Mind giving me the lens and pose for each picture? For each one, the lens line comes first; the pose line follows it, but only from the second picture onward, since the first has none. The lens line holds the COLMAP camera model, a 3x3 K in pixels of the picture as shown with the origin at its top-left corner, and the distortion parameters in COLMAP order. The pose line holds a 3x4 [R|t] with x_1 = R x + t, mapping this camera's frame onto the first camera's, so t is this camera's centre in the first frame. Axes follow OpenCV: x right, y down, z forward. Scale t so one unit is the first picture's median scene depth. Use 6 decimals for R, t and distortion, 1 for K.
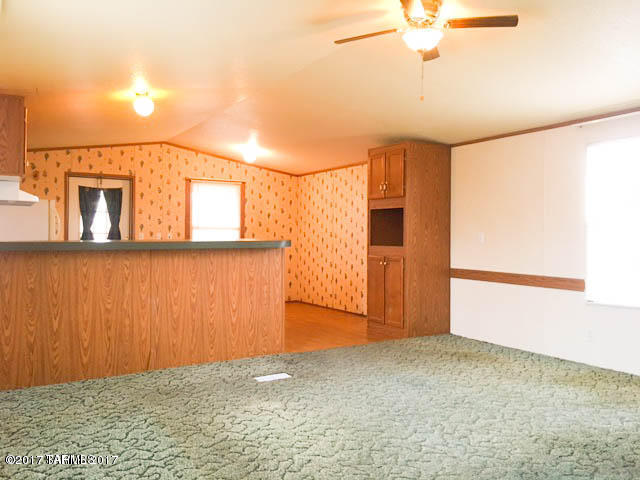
lens RADIAL K [[544.3, 0, 316.5], [0, 544.3, 236.0], [0, 0, 1]] dist [0.072338, -0.089599]
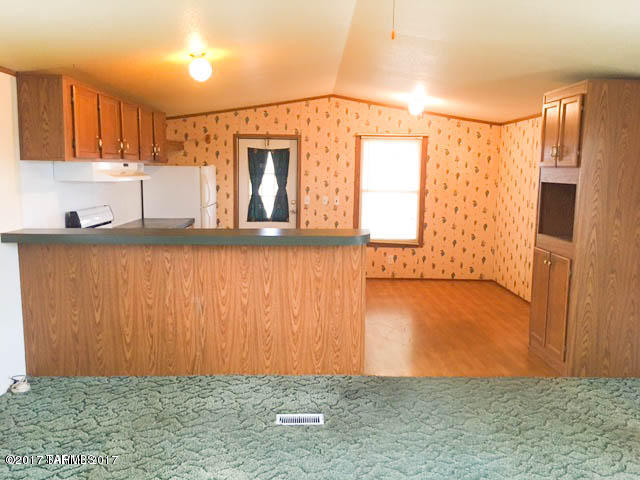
lens RADIAL K [[544.3, 0, 319.2], [0, 544.3, 233.0], [0, 0, 1]] dist [0.072338, -0.089599]
pose [[0.863454, 0.065170, -0.500199, 0.177845], [-0.008659, 0.993388, 0.114478, -0.052342], [0.504352, -0.094515, 0.858310, 0.209682]]
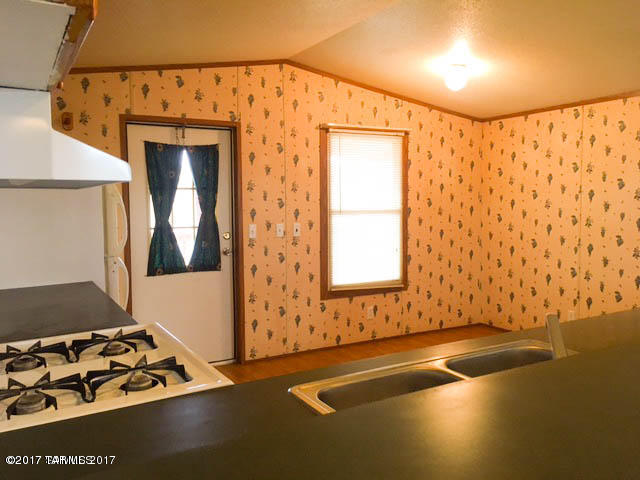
lens RADIAL K [[544.3, 0, 314.9], [0, 544.3, 234.1], [0, 0, 1]] dist [0.072338, -0.089599]
pose [[0.999604, -0.013466, -0.024722, -0.252632], [0.015056, 0.997752, 0.065301, -0.032736], [0.023787, -0.065647, 0.997559, 0.459335]]
